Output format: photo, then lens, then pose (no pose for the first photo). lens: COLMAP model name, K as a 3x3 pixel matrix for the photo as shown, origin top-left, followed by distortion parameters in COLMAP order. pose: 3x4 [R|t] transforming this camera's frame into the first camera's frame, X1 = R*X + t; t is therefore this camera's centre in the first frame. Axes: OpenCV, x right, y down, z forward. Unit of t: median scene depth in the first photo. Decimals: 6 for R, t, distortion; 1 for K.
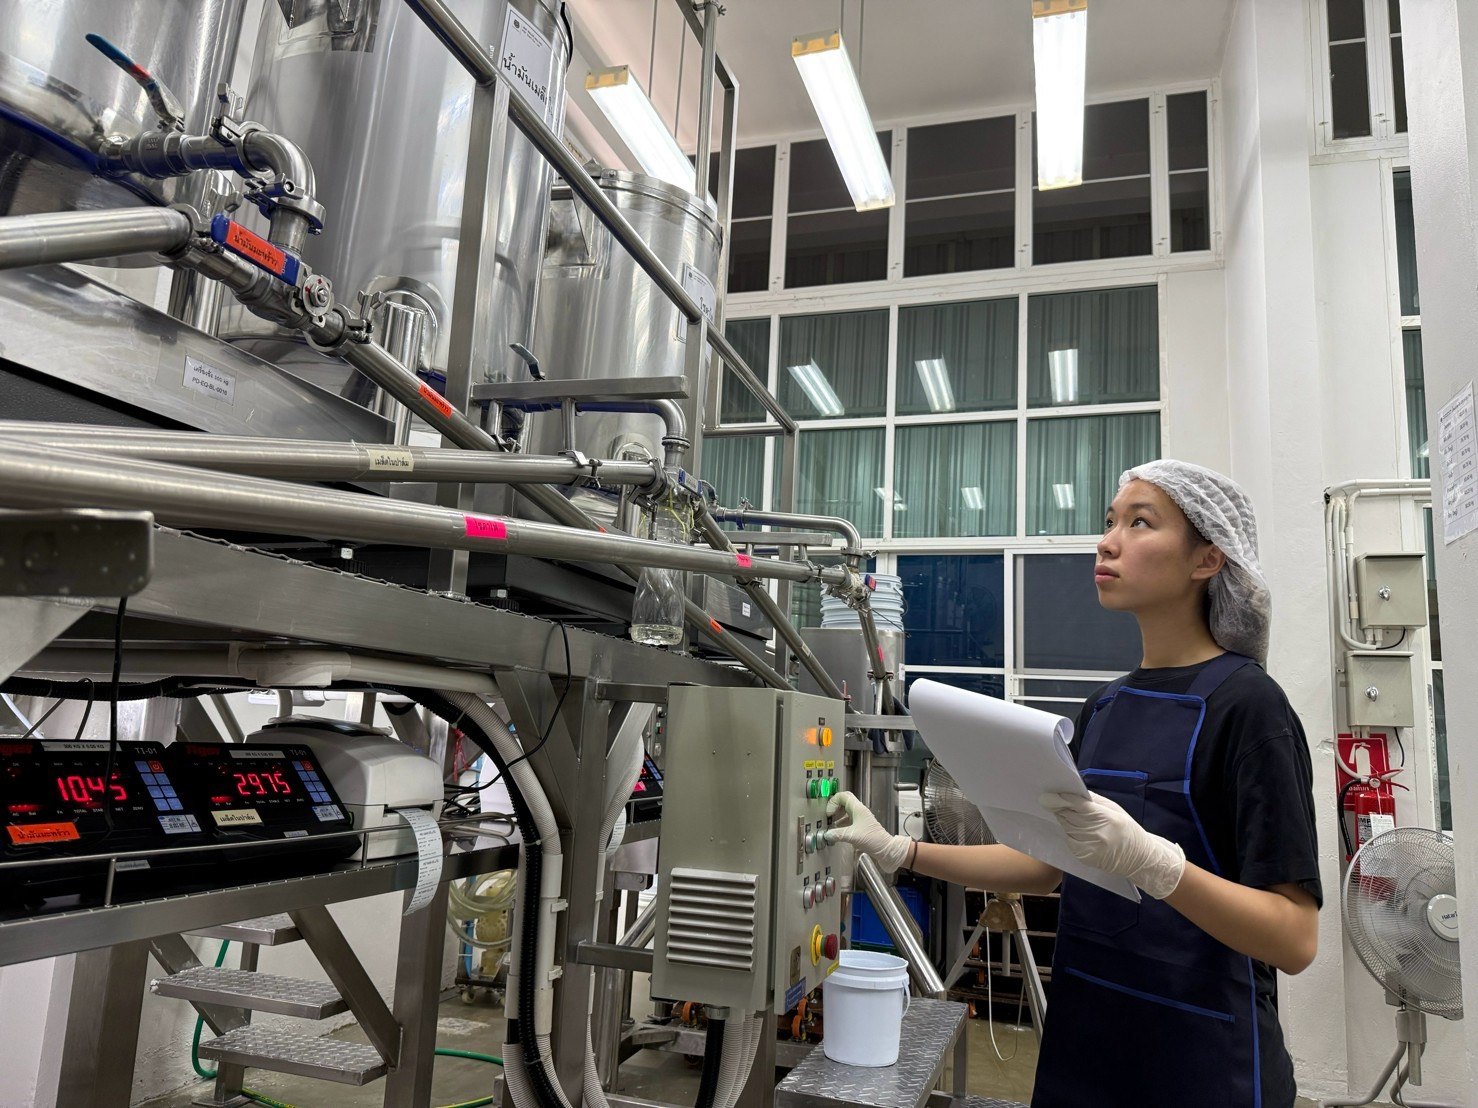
lens RADIAL K [[1026.7, 0, 751.4], [0, 1026.7, 554.2], [0, 0, 1]] dist [0.094518, -0.179812]
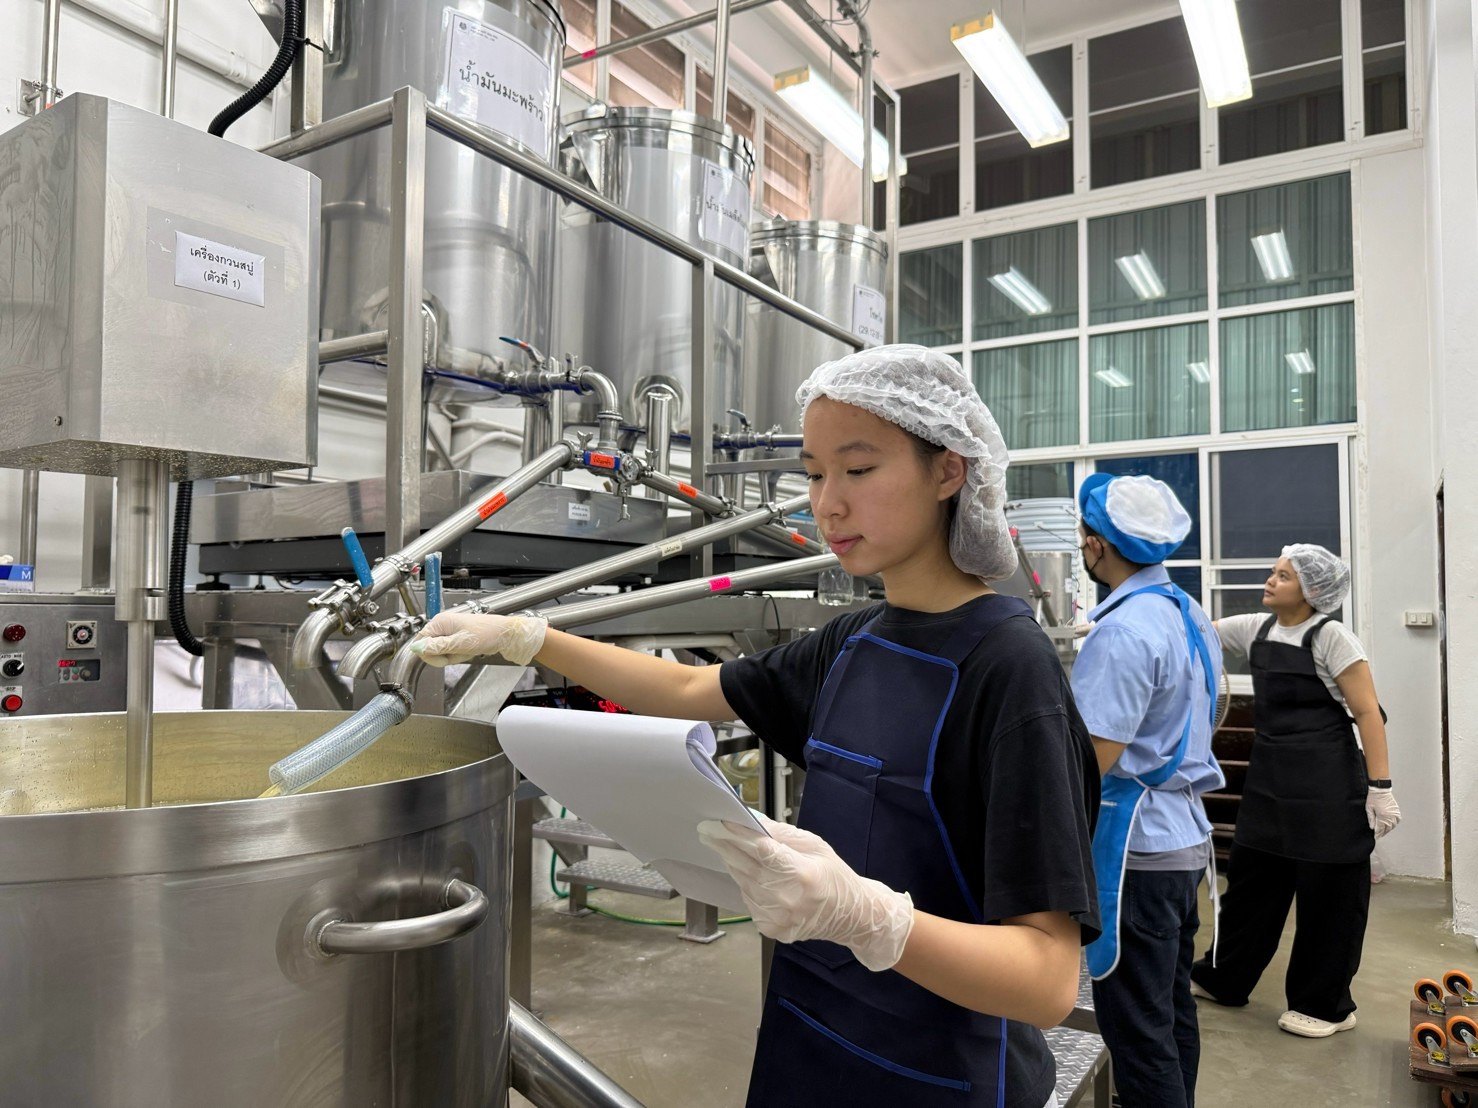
lens RADIAL K [[1045.1, 0, 739.0], [0, 1045.1, 554.0], [0, 0, 1]] dist [0.006812, -0.028882]
pose [[0.968270, -0.054830, -0.243816, 0.045294], [0.082560, 0.991038, 0.105008, -0.048847], [0.235873, -0.121805, 0.964120, -0.153738]]
